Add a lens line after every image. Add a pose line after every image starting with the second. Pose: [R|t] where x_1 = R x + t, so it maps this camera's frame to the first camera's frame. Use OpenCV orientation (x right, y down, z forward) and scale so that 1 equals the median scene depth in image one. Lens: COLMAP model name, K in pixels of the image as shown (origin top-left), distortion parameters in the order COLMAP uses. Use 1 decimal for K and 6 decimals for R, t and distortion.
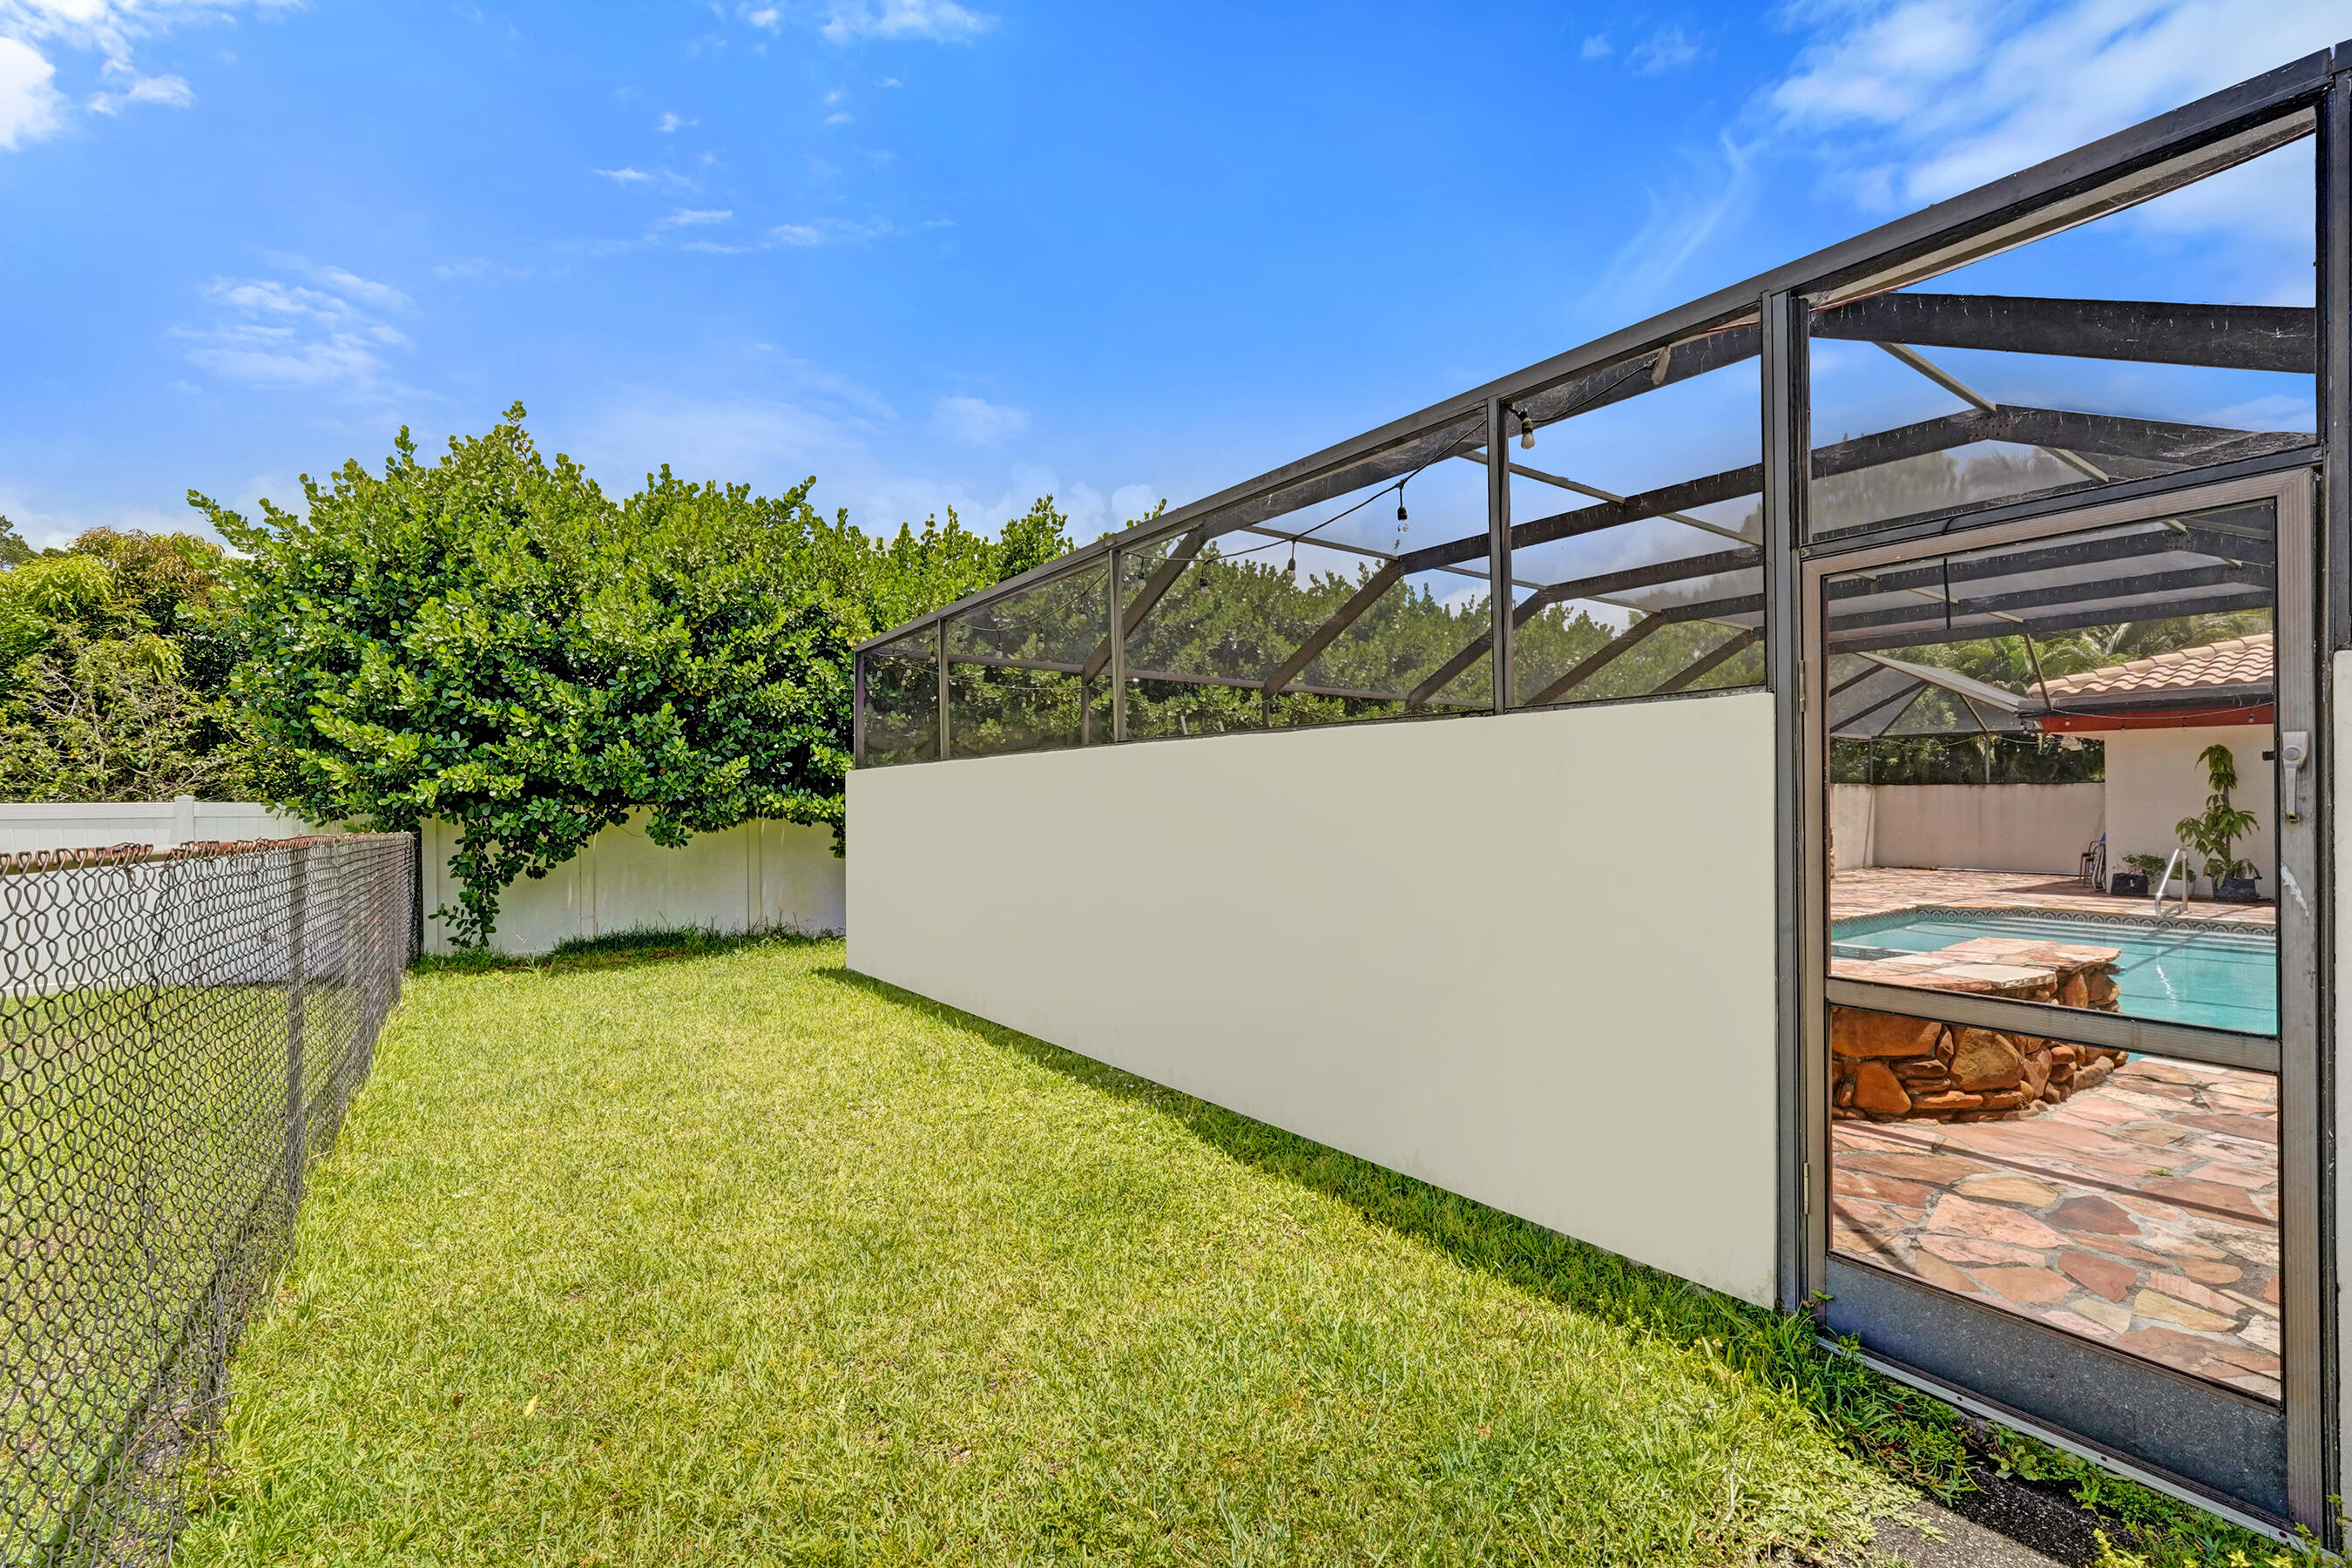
lens RADIAL K [[1022.7, 0, 1177.2], [0, 1022.7, 802.6], [0, 0, 1]] dist [-0.010817, 0.007004]
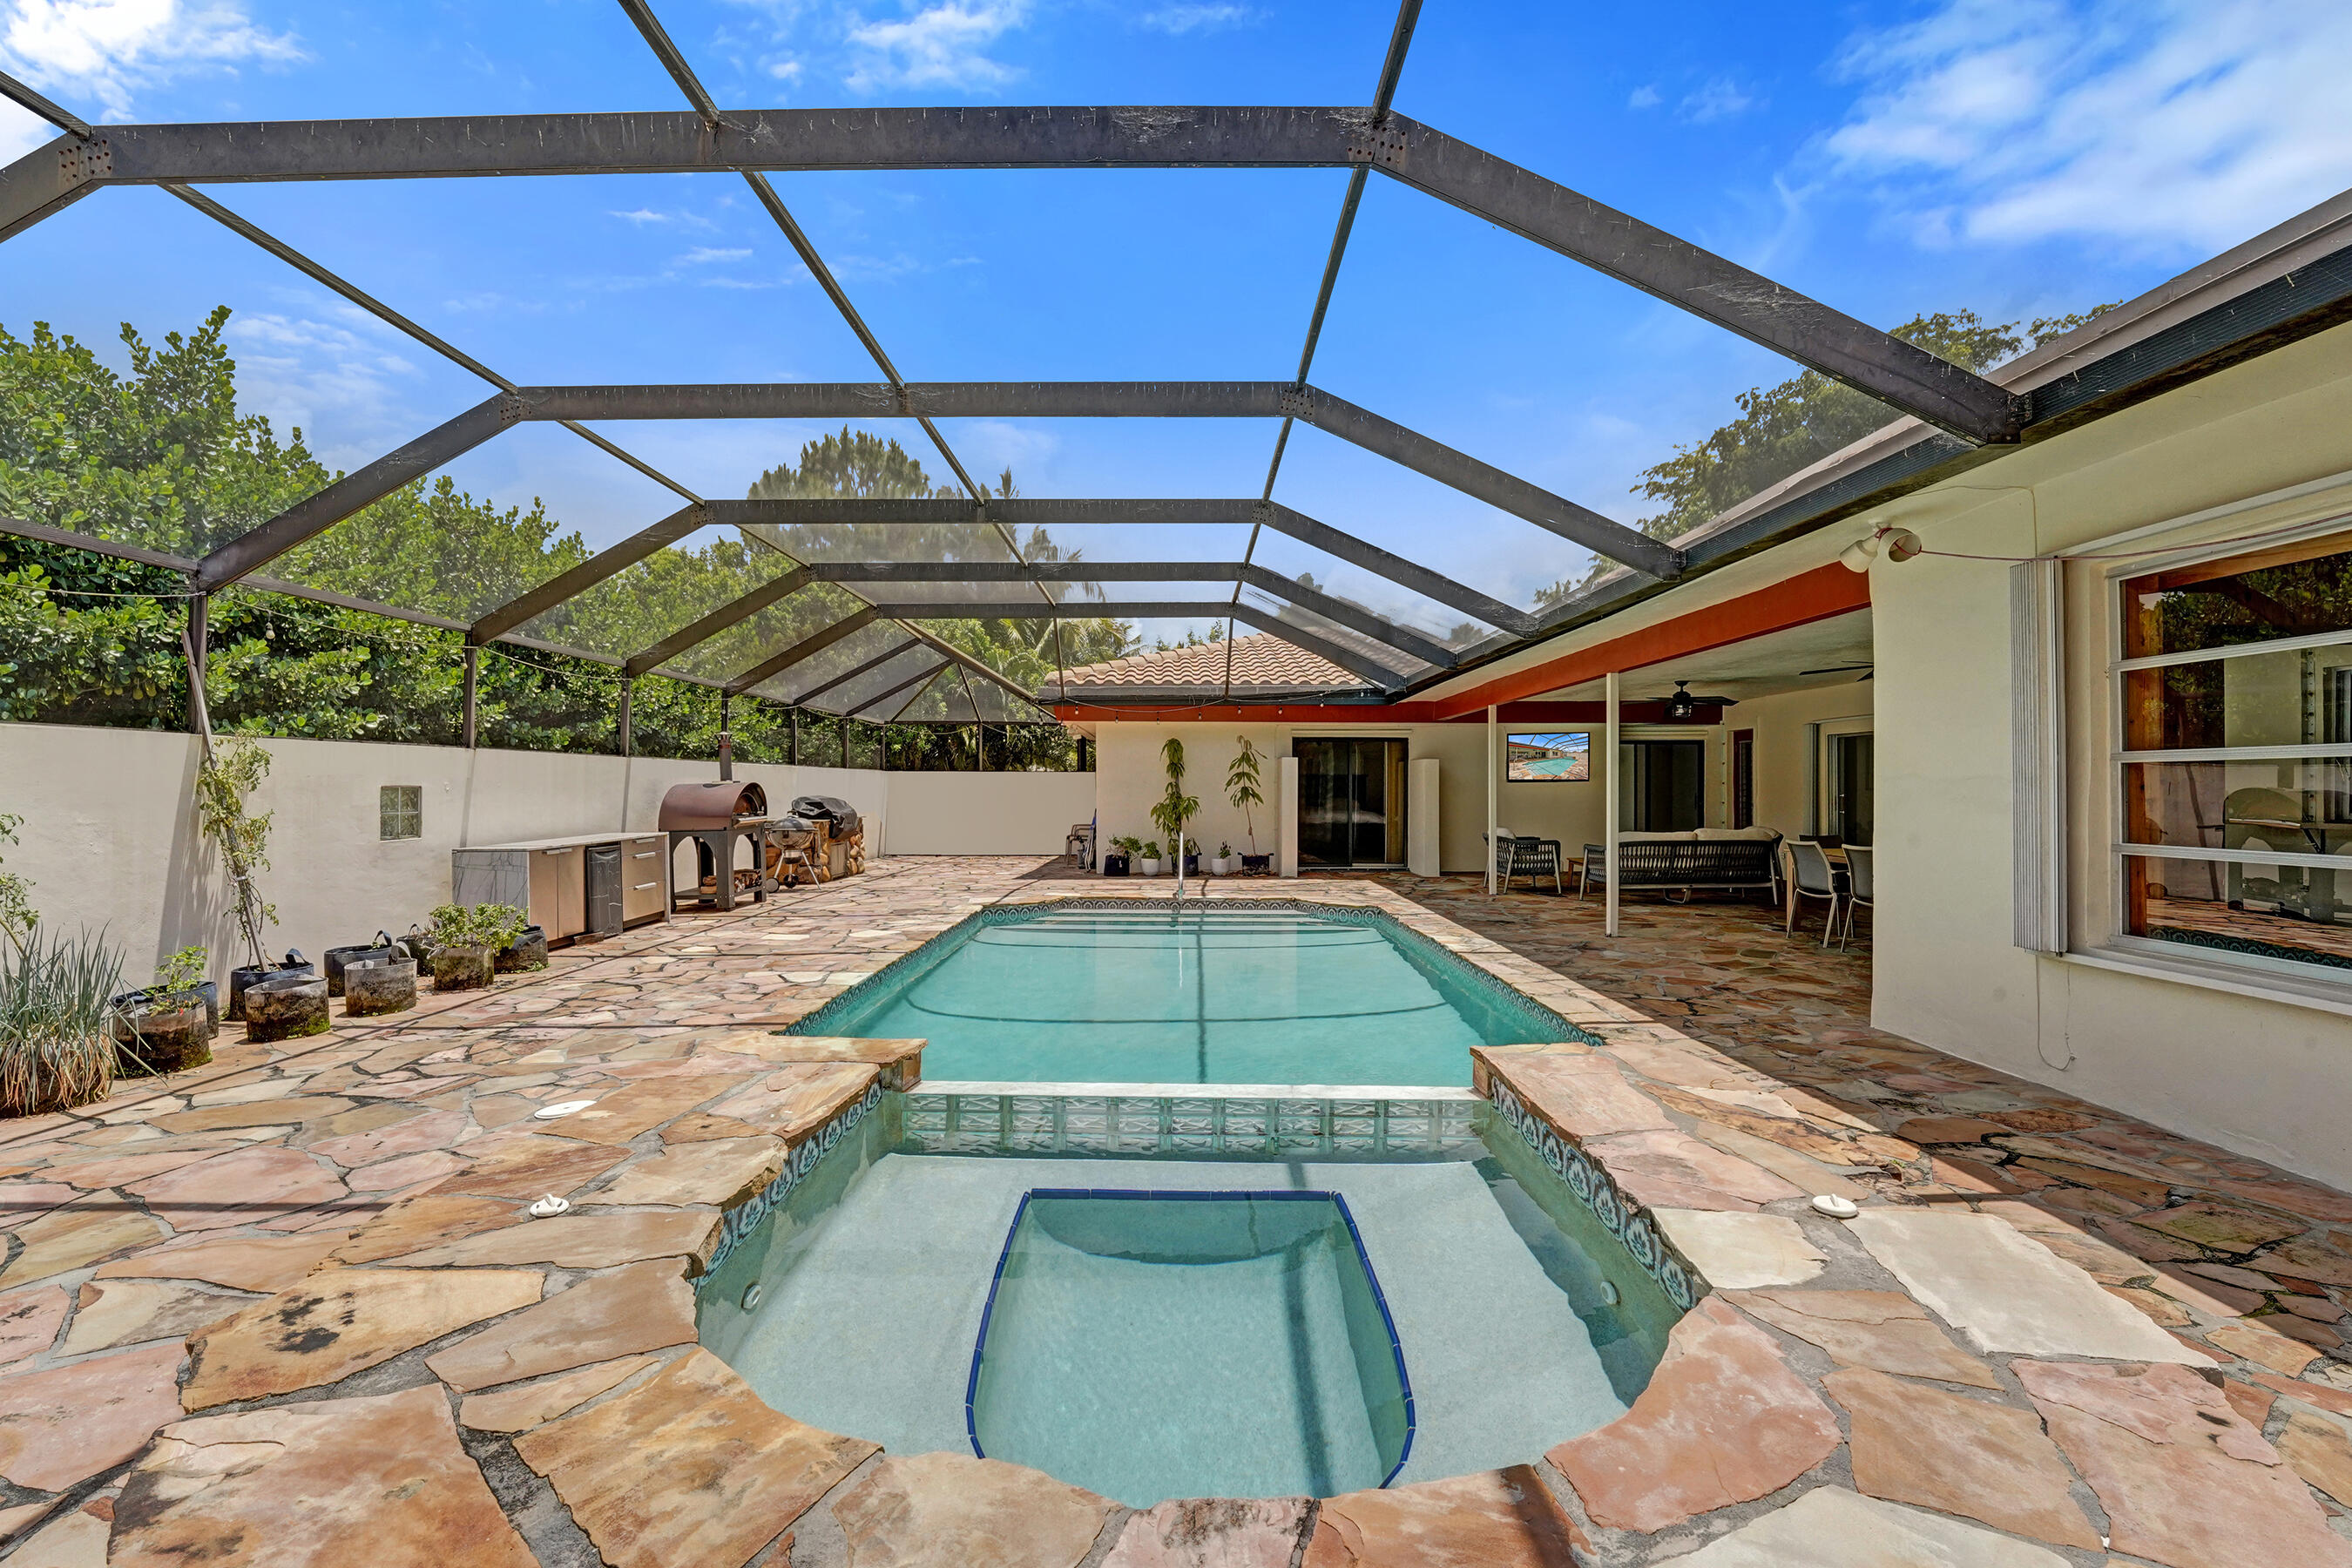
lens RADIAL K [[991.2, 0, 1171.3], [0, 991.2, 783.1], [0, 0, 1]] dist [-0.031778, 0.005247]
pose [[0.590195, 0.008342, 0.807217, 0.130719], [-0.003972, 0.999965, -0.007430, 0.001367], [-0.807251, 0.001179, 0.590208, 0.359025]]
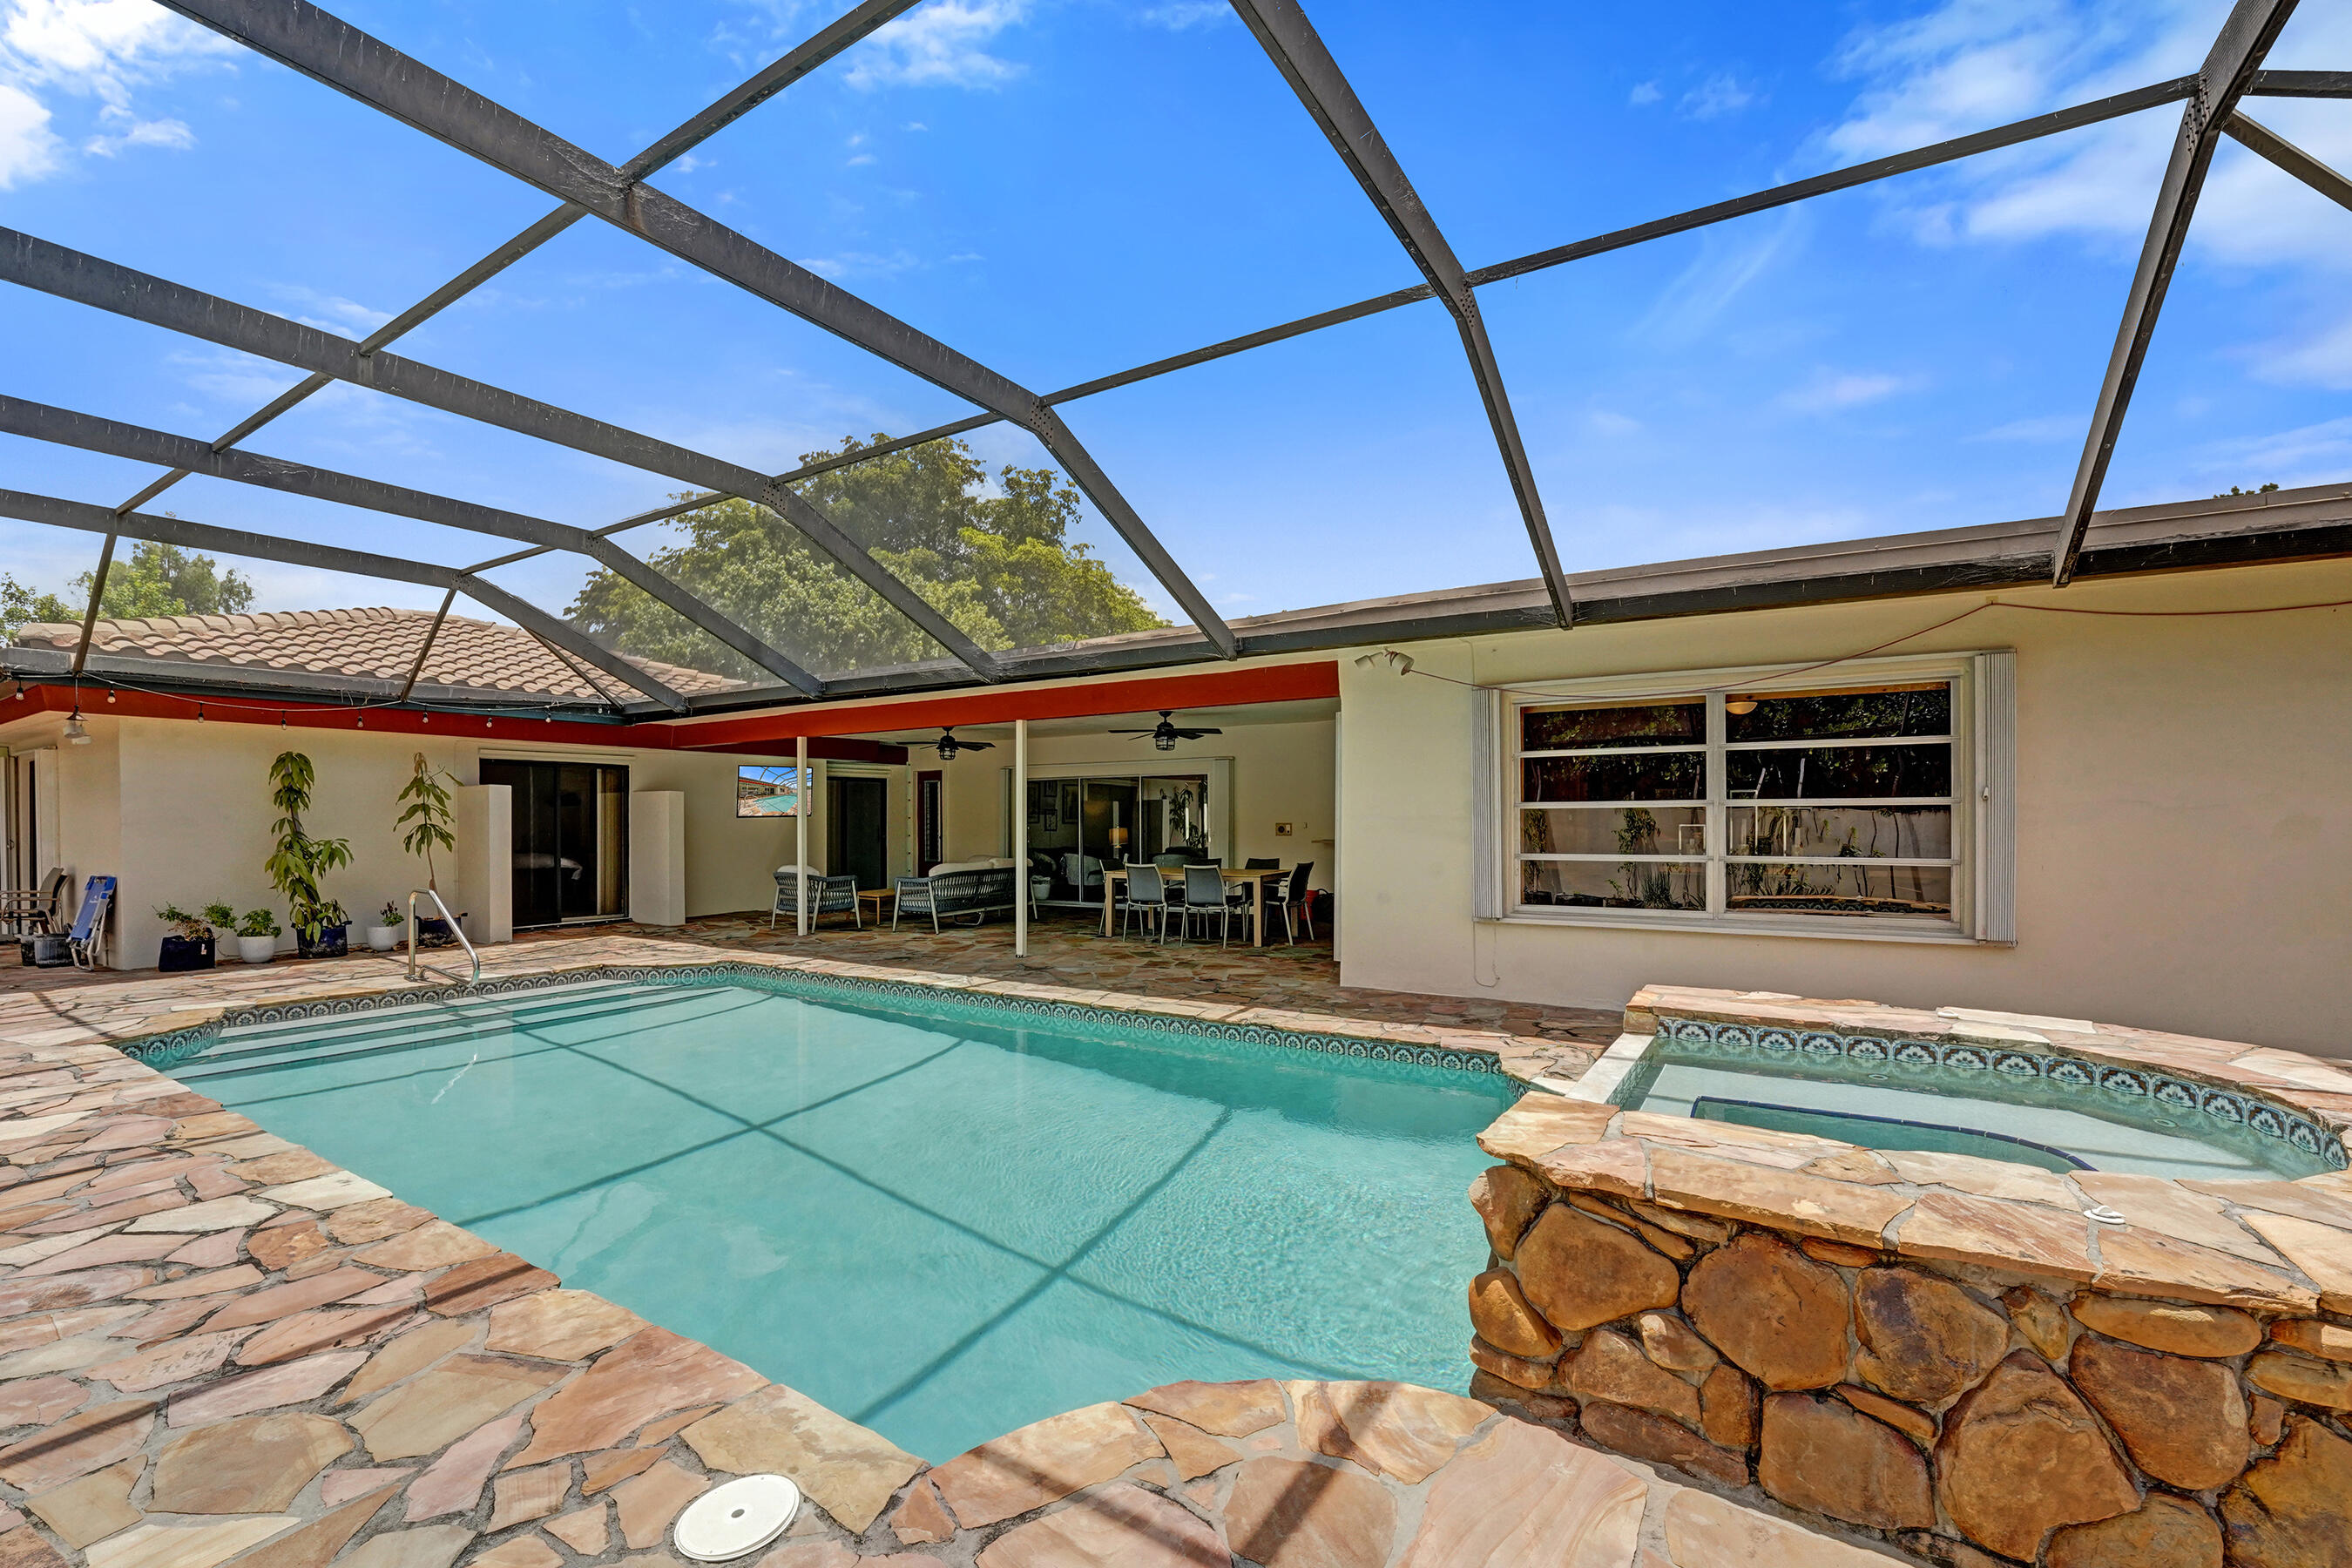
lens RADIAL K [[995.8, 0, 1180.2], [0, 995.8, 833.1], [0, 0, 1]] dist [-0.024653, 0.000235]
pose [[-0.378082, -0.007126, 0.925745, 0.107353], [0.003945, 0.999949, 0.009309, -0.000955], [-0.925764, 0.007172, -0.378035, 0.682618]]
